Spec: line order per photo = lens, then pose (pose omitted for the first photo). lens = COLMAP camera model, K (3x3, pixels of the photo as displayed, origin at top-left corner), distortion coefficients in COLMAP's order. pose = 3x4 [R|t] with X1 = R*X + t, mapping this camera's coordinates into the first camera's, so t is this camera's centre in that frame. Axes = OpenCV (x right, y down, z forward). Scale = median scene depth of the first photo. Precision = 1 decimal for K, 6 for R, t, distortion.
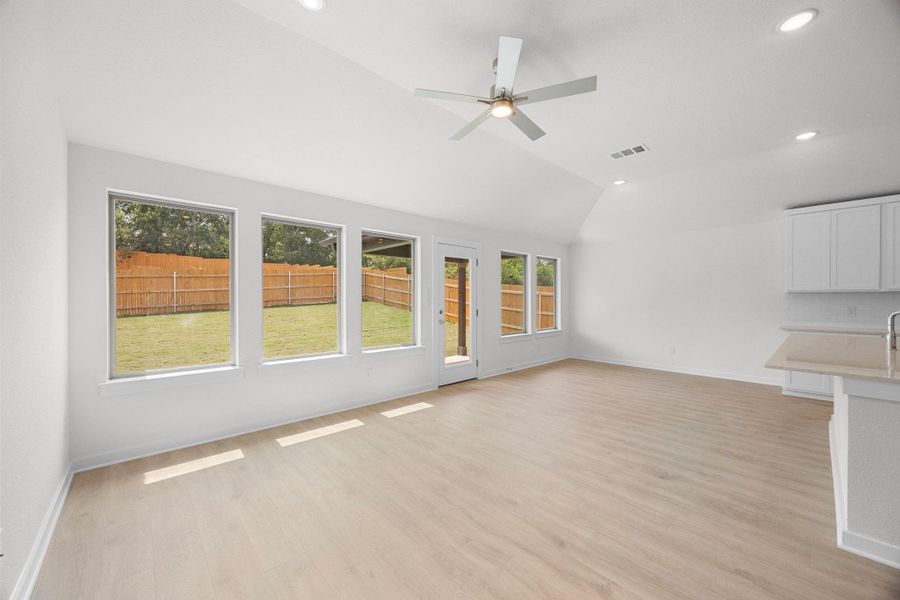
lens RADIAL K [[349.0, 0, 447.0], [0, 349.0, 296.6], [0, 0, 1]] dist [0.000852, 0.000082]
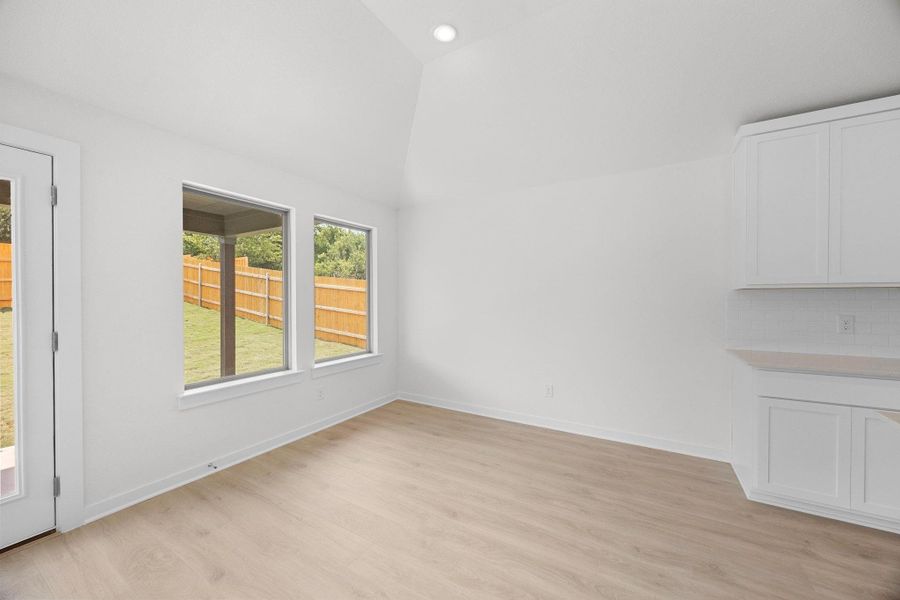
lens RADIAL K [[349.0, 0, 453.1], [0, 349.0, 299.1], [0, 0, 1]] dist [0.000852, 0.000082]
pose [[0.955913, -0.001033, 0.293650, 0.437781], [-0.001669, 0.999959, 0.008950, 0.000099], [-0.293647, -0.009045, 0.955871, 0.672349]]
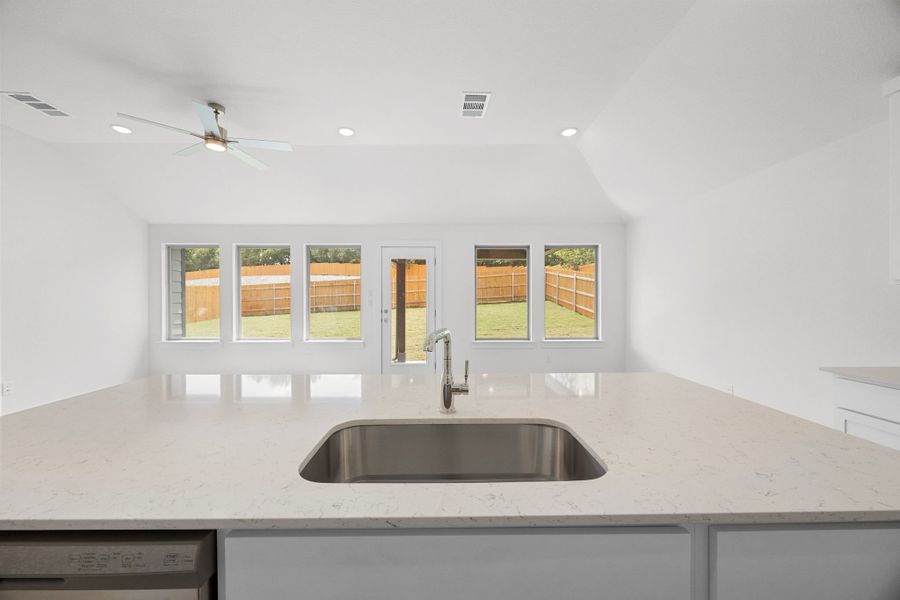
lens RADIAL K [[349.0, 0, 440.2], [0, 349.0, 305.9], [0, 0, 1]] dist [0.000852, 0.000082]
pose [[0.741021, 0.015810, -0.671295, 0.903774], [0.003693, 0.999612, 0.027619, -0.001849], [0.671471, -0.022945, 0.740675, 0.354600]]
